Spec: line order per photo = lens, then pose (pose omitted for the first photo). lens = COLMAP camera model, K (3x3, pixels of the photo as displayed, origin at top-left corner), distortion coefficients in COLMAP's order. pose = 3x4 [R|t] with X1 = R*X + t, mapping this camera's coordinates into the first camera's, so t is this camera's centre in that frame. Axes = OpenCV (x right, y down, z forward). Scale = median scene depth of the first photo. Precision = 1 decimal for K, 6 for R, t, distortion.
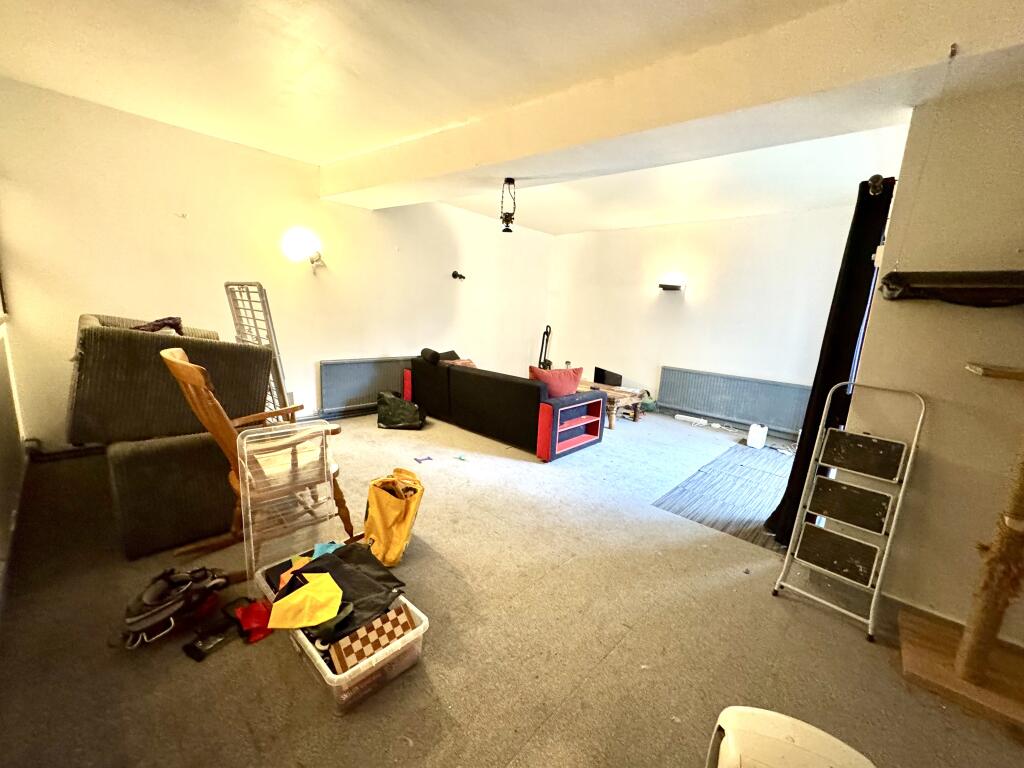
lens RADIAL K [[409.5, 0, 512.5], [0, 409.5, 385.1], [0, 0, 1]] dist [-0.002399, -0.000277]
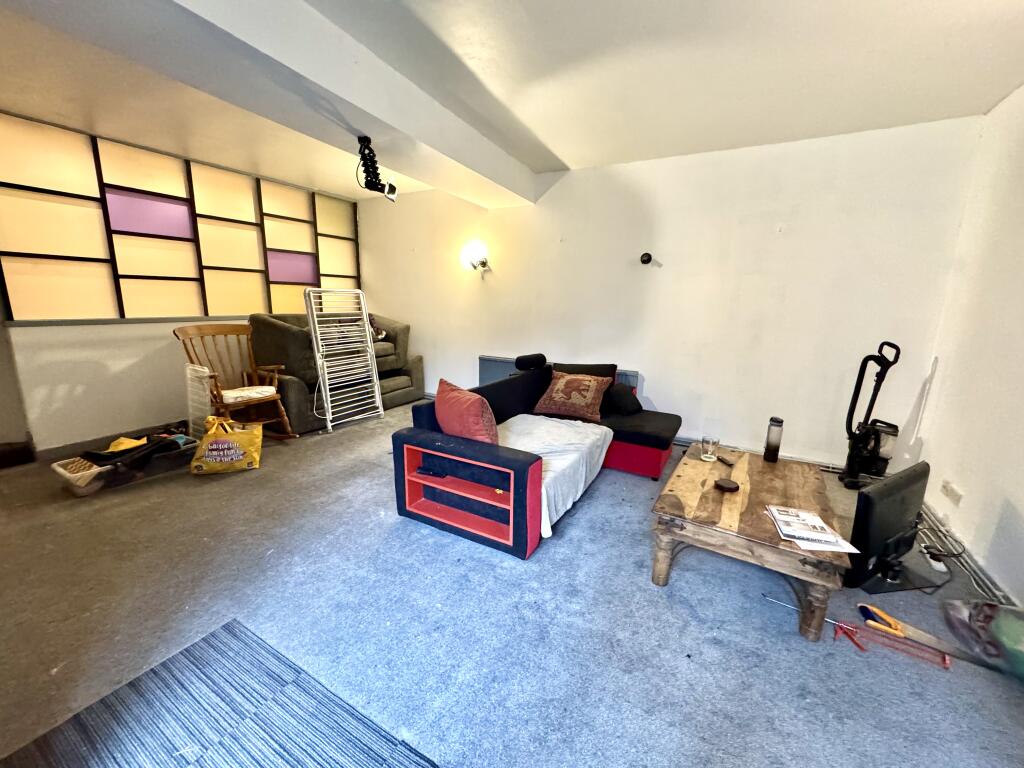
lens RADIAL K [[409.5, 0, 511.2], [0, 409.5, 382.1], [0, 0, 1]] dist [-0.002399, -0.000277]
pose [[0.230708, 0.141116, -0.962736, 0.659081], [-0.185190, 0.977710, 0.098933, -0.116791], [0.955237, 0.155464, 0.251699, 0.826579]]
